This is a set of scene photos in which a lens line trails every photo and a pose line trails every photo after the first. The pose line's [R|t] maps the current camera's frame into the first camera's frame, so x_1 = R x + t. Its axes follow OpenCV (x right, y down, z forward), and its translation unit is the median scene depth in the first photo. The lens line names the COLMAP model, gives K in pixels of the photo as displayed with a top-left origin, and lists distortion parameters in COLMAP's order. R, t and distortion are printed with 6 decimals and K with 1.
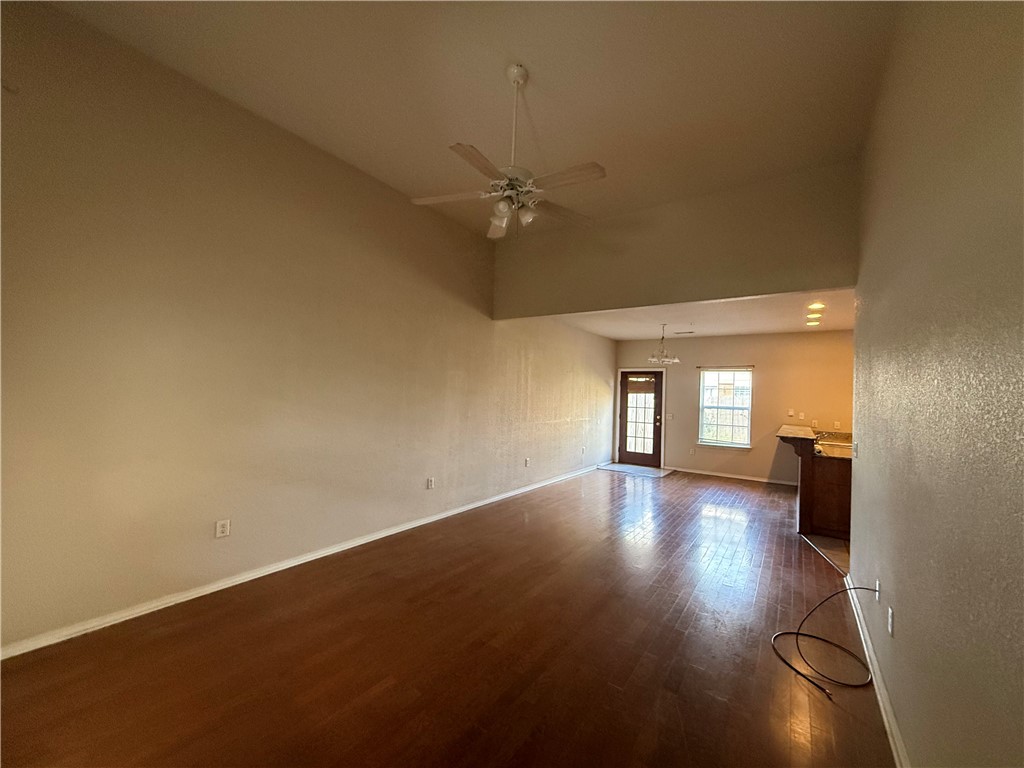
lens RADIAL K [[413.6, 0, 505.5], [0, 413.6, 385.8], [0, 0, 1]] dist [-0.003256, 0.000181]
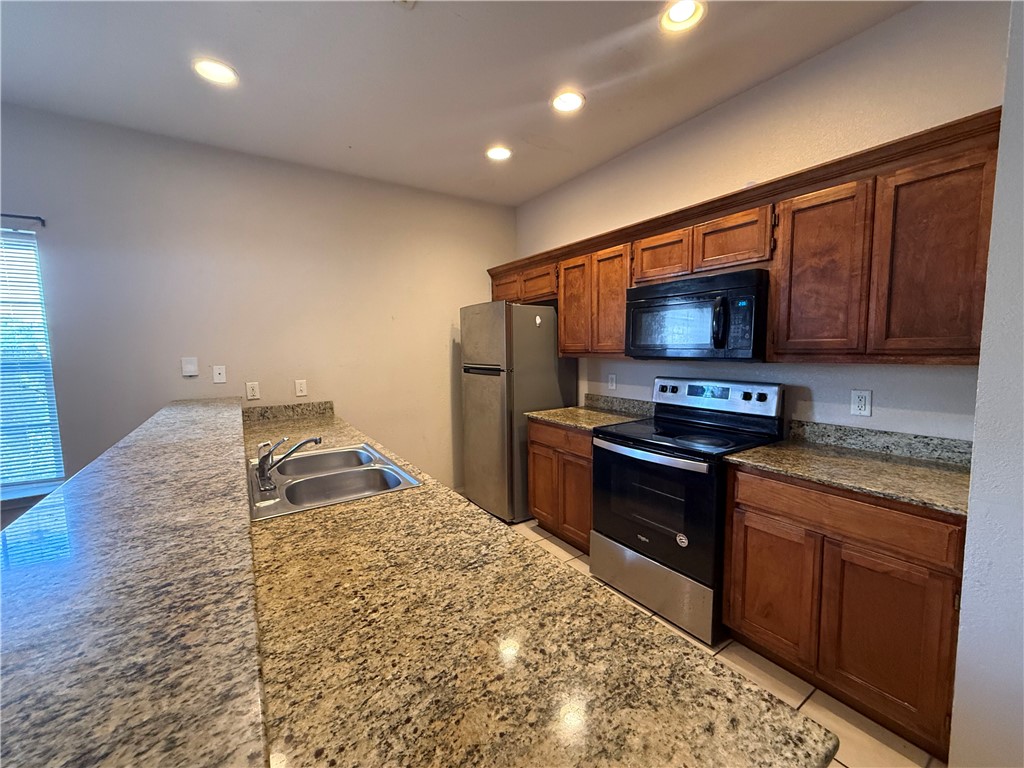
lens RADIAL K [[413.6, 0, 510.8], [0, 413.6, 386.4], [0, 0, 1]] dist [-0.003256, 0.000181]
pose [[0.353126, -0.131418, 0.926300, 0.383134], [0.009062, 0.990519, 0.137074, 0.029556], [-0.935532, -0.040011, 0.350969, 0.514033]]
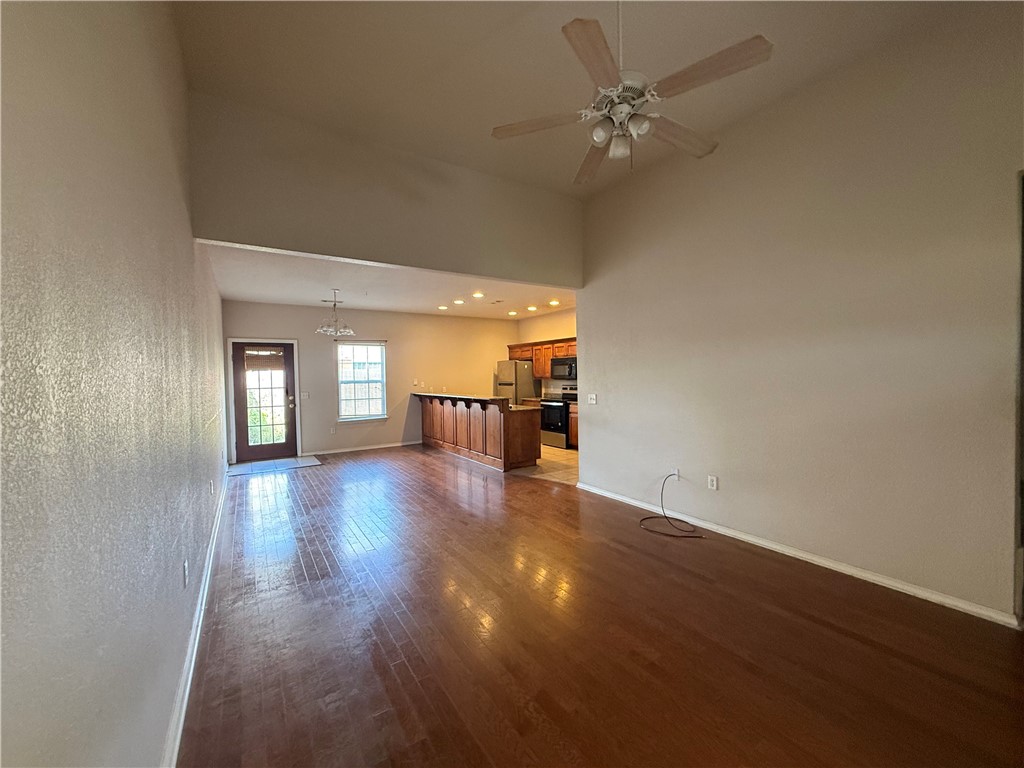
lens RADIAL K [[413.6, 0, 511.0], [0, 413.6, 383.5], [0, 0, 1]] dist [-0.003256, 0.000181]
pose [[0.363219, -0.060884, 0.929712, -0.254716], [0.011377, 0.998078, 0.060916, 0.000635], [-0.931634, -0.011548, 0.363213, 0.275506]]
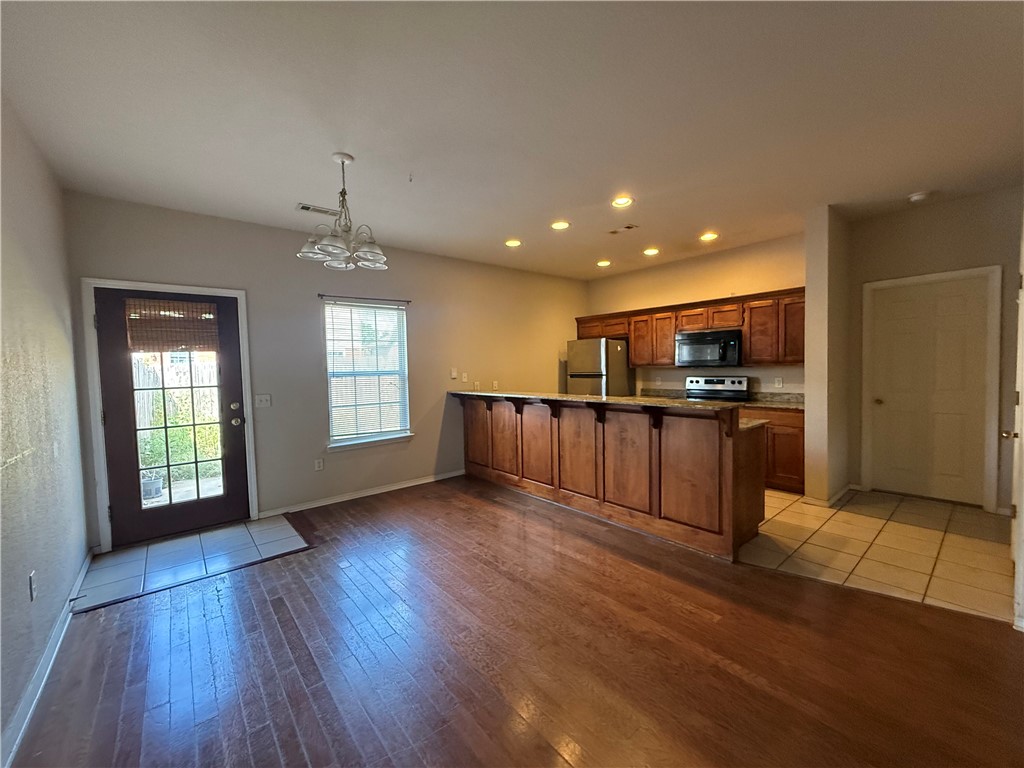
lens RADIAL K [[413.6, 0, 511.0], [0, 413.6, 385.2], [0, 0, 1]] dist [-0.003256, 0.000181]
pose [[0.245834, -0.085333, 0.965549, 0.032439], [0.012242, 0.996311, 0.084935, 0.022652], [-0.969235, -0.009059, 0.245972, 0.626736]]
